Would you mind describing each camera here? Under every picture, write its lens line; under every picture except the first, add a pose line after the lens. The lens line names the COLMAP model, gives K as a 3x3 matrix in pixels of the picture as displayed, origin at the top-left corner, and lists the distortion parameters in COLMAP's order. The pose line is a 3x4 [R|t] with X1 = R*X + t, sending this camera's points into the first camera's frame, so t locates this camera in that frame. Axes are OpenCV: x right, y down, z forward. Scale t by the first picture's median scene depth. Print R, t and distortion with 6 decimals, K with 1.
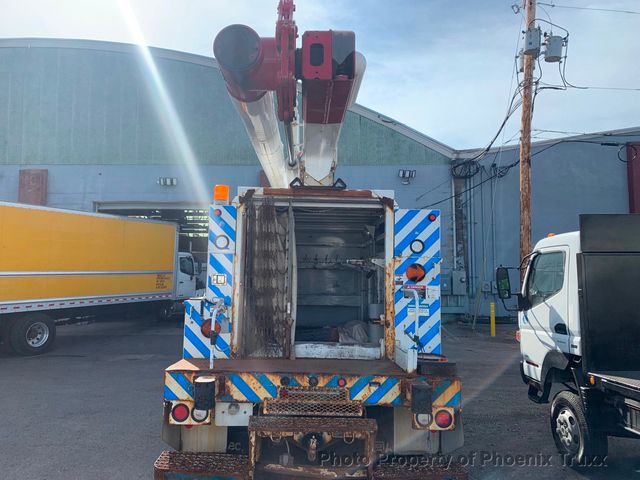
lens RADIAL K [[500.4, 0, 317.2], [0, 500.4, 228.7], [0, 0, 1]] dist [0.023100, -0.000327]
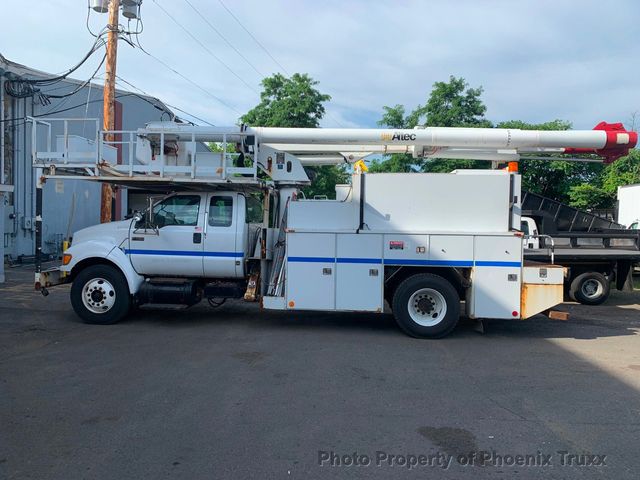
lens RADIAL K [[484.7, 0, 320.0], [0, 484.7, 240.0], [0, 0, 1]] dist [0.014913, 0.000566]
pose [[0.086640, -0.043884, 0.995273, -1.832986], [-0.108182, 0.992707, 0.053188, 0.147888], [-0.990349, -0.112278, 0.081261, 1.448984]]
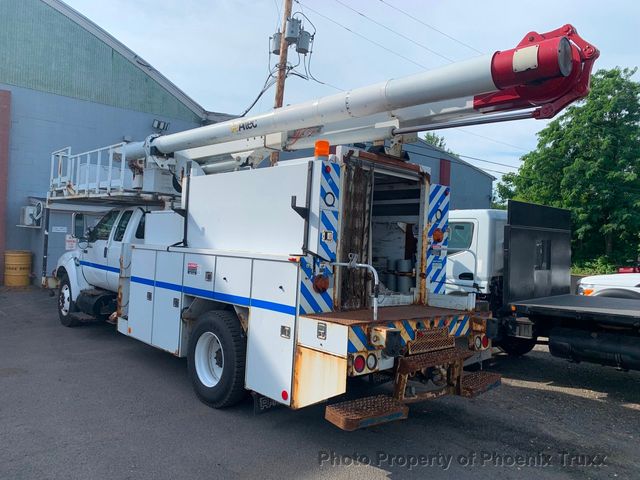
lens RADIAL K [[500.4, 0, 317.2], [0, 500.4, 228.7], [0, 0, 1]] dist [0.023100, -0.000327]
pose [[0.735161, 0.040020, 0.676710, -0.878252], [-0.098413, 0.993981, 0.048130, 0.040080], [-0.670711, -0.101981, 0.734675, 0.273638]]
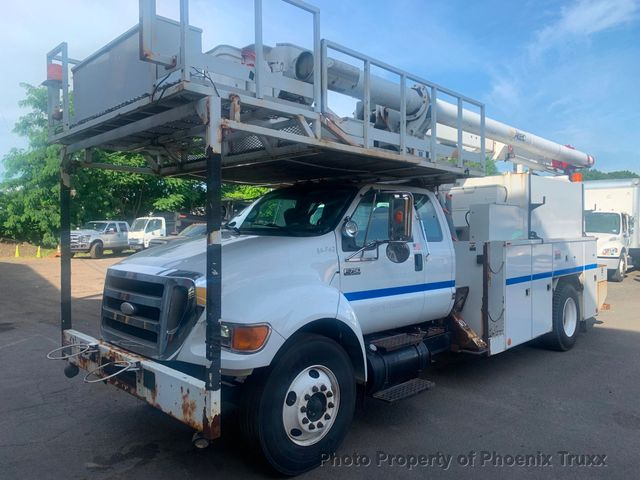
lens RADIAL K [[484.7, 0, 320.0], [0, 484.7, 240.0], [0, 0, 1]] dist [0.014913, 0.000566]
pose [[-0.697181, -0.017216, 0.716689, -0.813740], [-0.067429, 0.996854, -0.041648, 0.281279], [-0.713717, -0.077362, -0.696149, 2.810576]]
